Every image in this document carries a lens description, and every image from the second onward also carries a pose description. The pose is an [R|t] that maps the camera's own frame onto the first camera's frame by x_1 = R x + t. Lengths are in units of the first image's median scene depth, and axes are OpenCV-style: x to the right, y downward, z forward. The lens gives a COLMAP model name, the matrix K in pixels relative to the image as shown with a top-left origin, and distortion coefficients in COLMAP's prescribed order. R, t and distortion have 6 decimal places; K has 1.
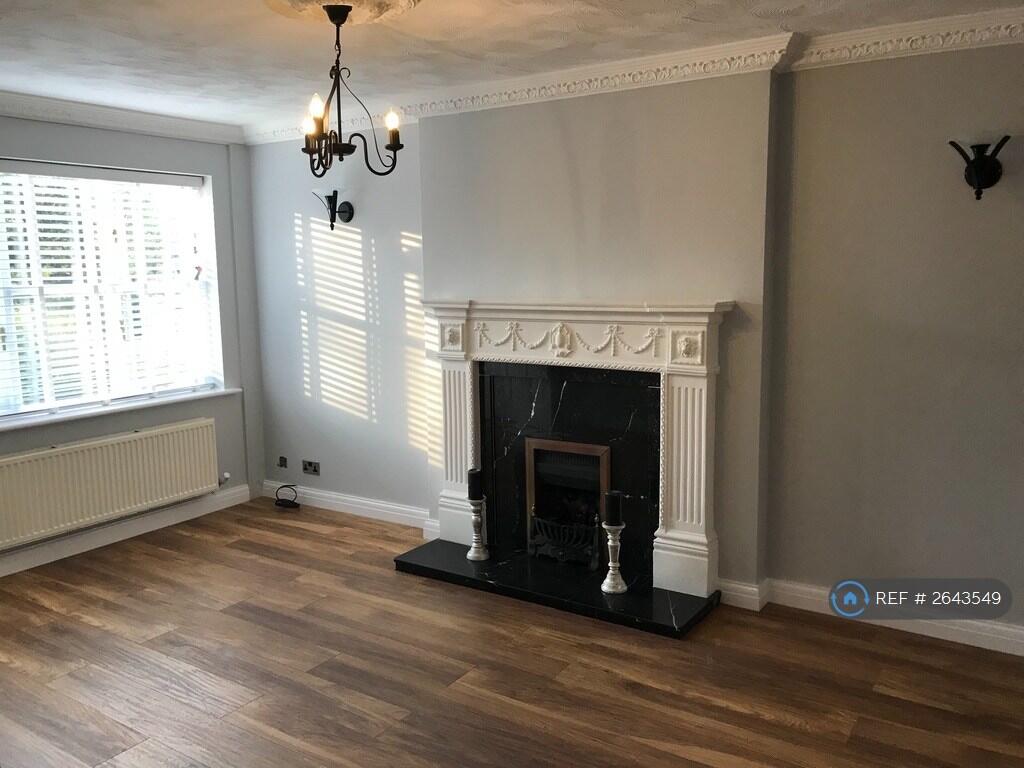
lens RADIAL K [[824.1, 0, 512.0], [0, 824.1, 384.0], [0, 0, 1]] dist [0.027327, -0.010489]
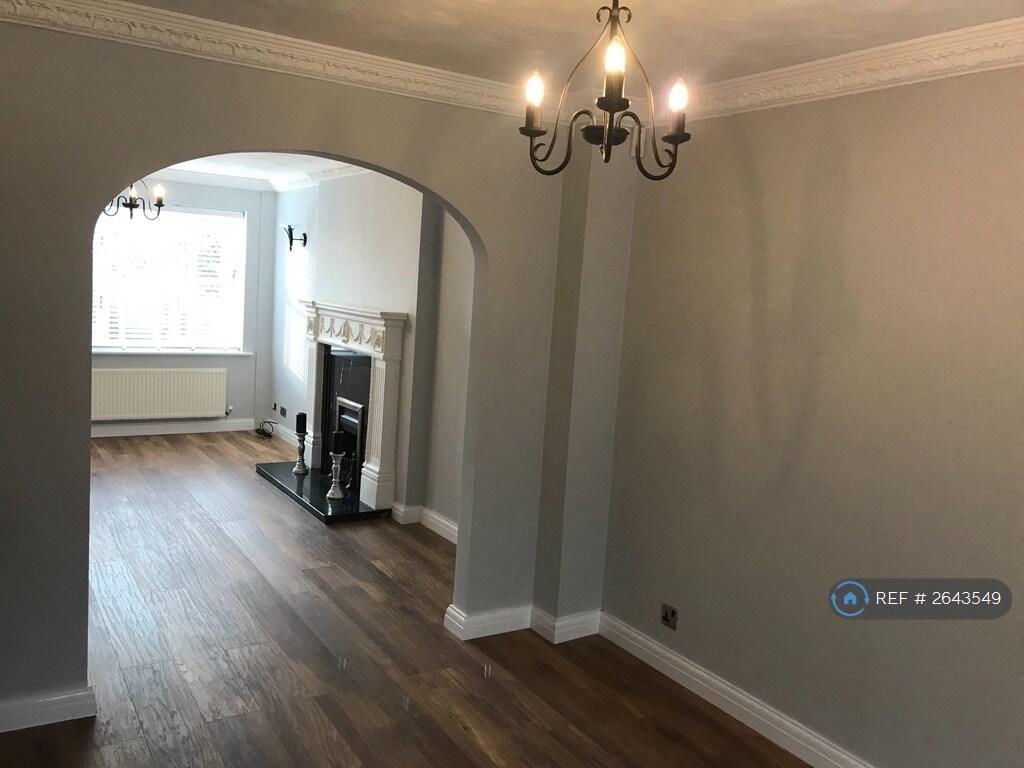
lens RADIAL K [[824.1, 0, 512.0], [0, 824.1, 384.0], [0, 0, 1]] dist [0.027327, -0.010489]
pose [[0.915523, 0.123688, -0.382777, 0.870183], [-0.136659, 0.990595, -0.006768, 0.009439], [0.378340, 0.058506, 0.923816, -0.251762]]
